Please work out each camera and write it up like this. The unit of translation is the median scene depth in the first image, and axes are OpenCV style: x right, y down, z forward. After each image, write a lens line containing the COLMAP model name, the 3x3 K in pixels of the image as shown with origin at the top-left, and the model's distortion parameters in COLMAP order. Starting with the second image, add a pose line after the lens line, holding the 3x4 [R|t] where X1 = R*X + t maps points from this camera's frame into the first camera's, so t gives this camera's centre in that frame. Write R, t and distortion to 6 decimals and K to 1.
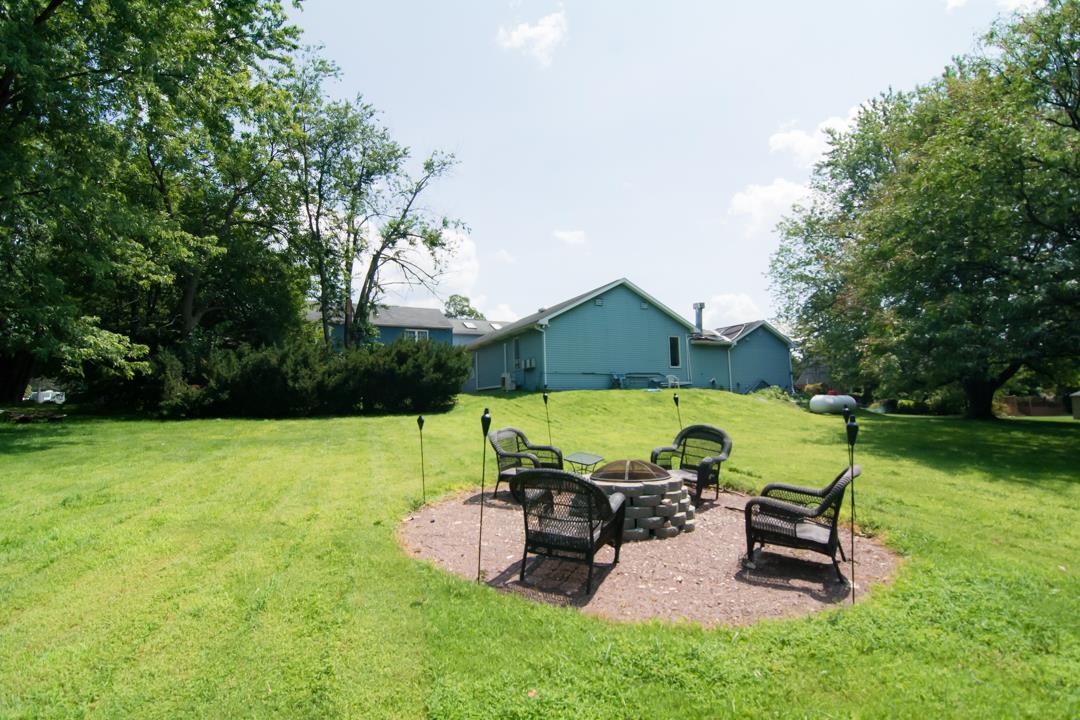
lens RADIAL K [[517.0, 0, 540.0], [0, 517.0, 360.0], [0, 0, 1]] dist [0.000609, 0.000055]
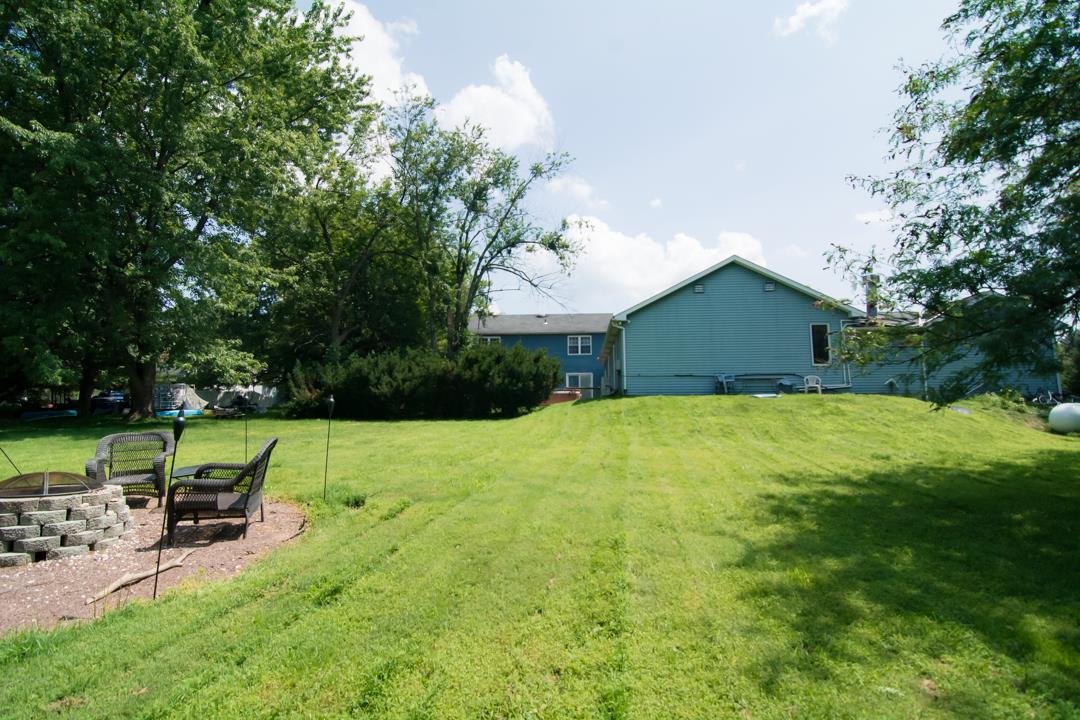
lens RADIAL K [[514.8, 0, 547.2], [0, 514.8, 356.2], [0, 0, 1]] dist [-0.001564, -0.015520]
pose [[0.866590, -0.038074, -0.497567, 0.303266], [0.027059, 0.999203, -0.029331, 0.012867], [0.498287, 0.011955, 0.866929, 0.168339]]
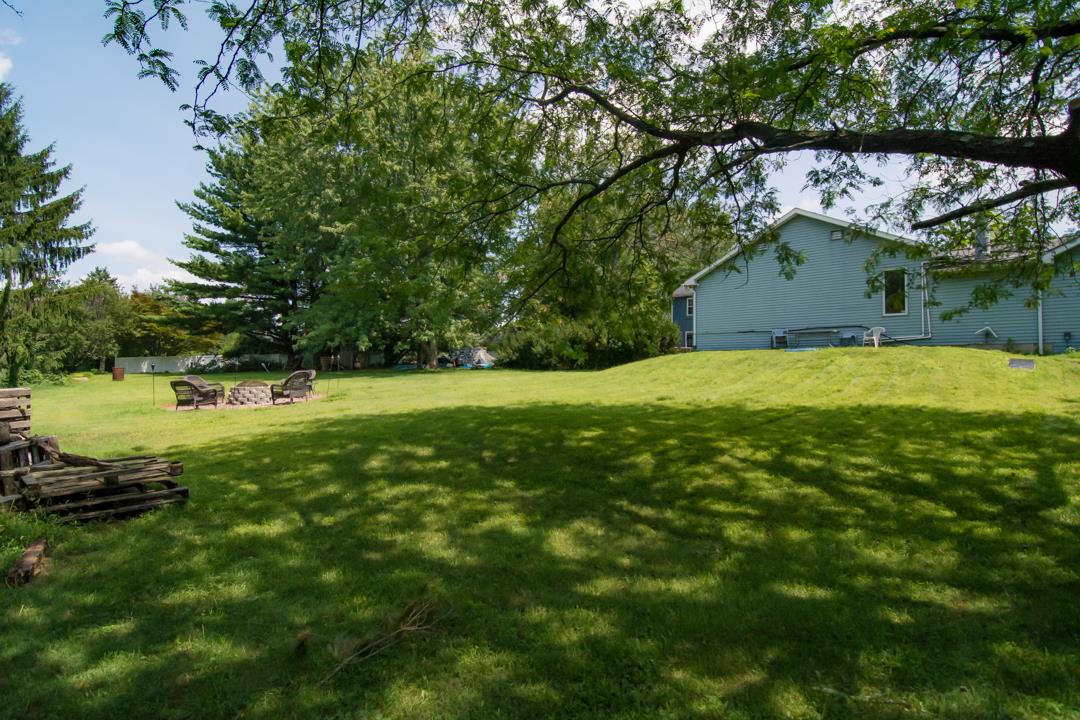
lens RADIAL K [[514.8, 0, 547.2], [0, 514.8, 356.2], [0, 0, 1]] dist [-0.001564, -0.015520]
pose [[0.374797, -0.001841, -0.927105, 0.752680], [0.063711, 0.997685, 0.023776, 0.024624], [0.924915, -0.067978, 0.374047, 0.339623]]
